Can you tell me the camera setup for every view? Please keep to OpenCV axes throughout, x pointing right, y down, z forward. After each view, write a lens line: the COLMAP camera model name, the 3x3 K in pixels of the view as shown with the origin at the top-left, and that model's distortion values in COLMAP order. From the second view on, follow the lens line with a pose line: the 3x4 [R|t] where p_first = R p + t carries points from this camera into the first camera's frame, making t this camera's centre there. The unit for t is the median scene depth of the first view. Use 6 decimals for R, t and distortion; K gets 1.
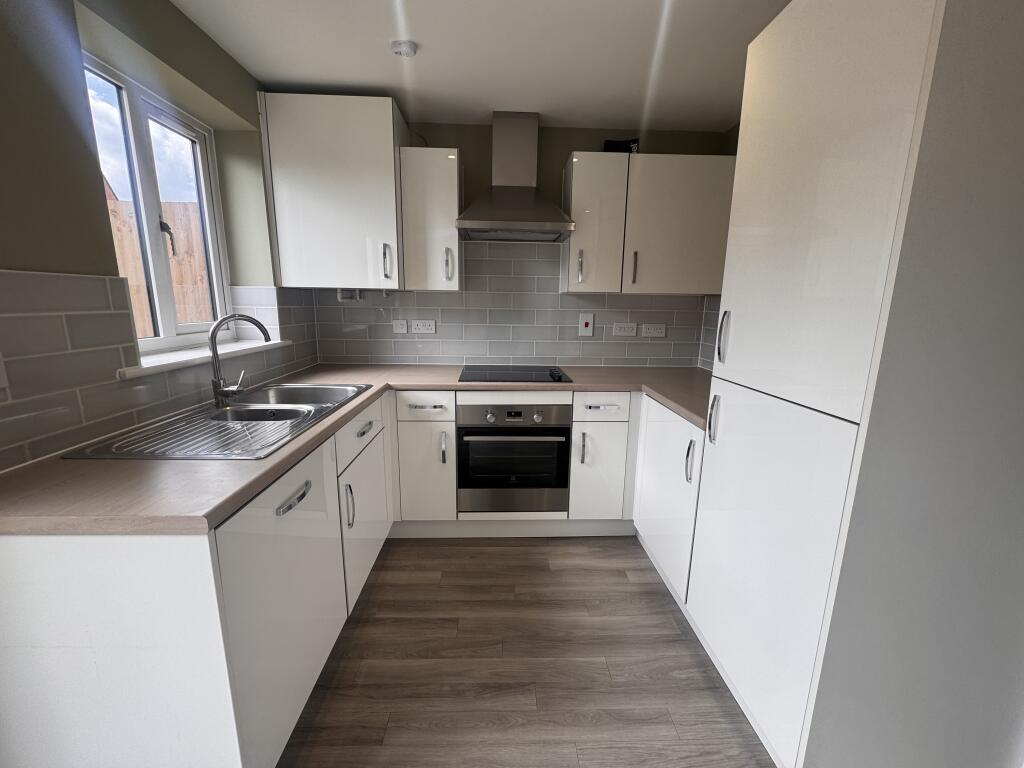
lens RADIAL K [[408.5, 0, 512.6], [0, 408.5, 382.9], [0, 0, 1]] dist [-0.002023, 0.000391]
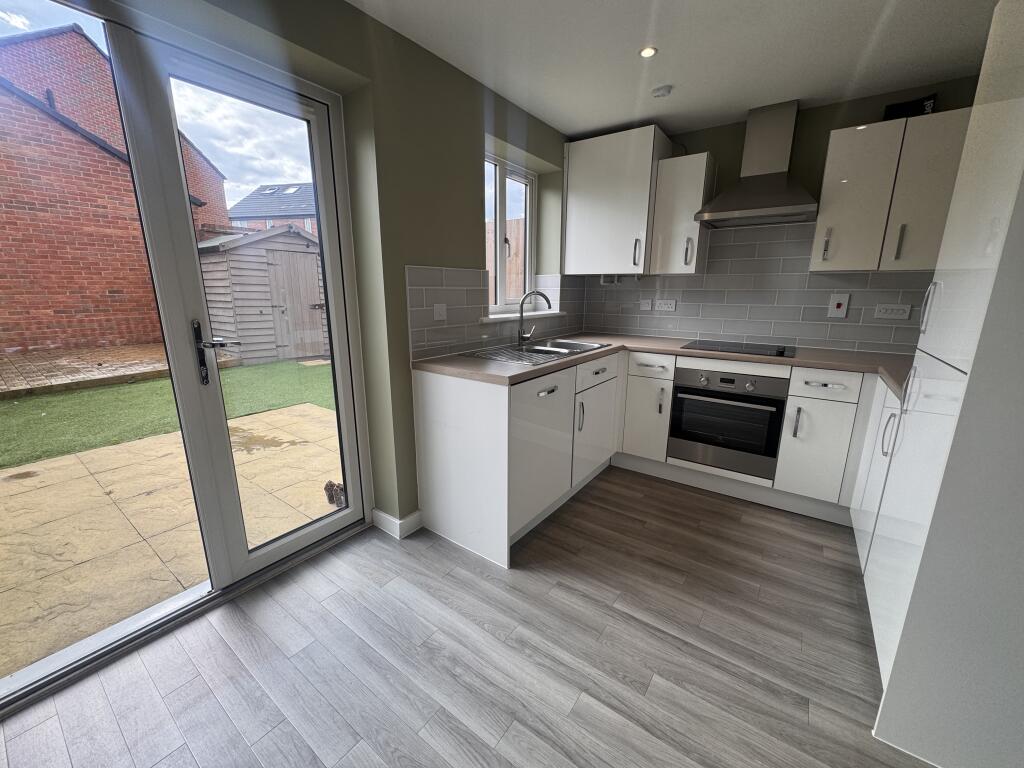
lens RADIAL K [[408.5, 0, 510.5], [0, 408.5, 383.6], [0, 0, 1]] dist [-0.002023, 0.000391]
pose [[0.787116, 0.129774, -0.602999, 0.217970], [-0.114757, 0.991358, 0.063559, 0.081690], [0.606036, 0.019170, 0.795206, -0.274936]]
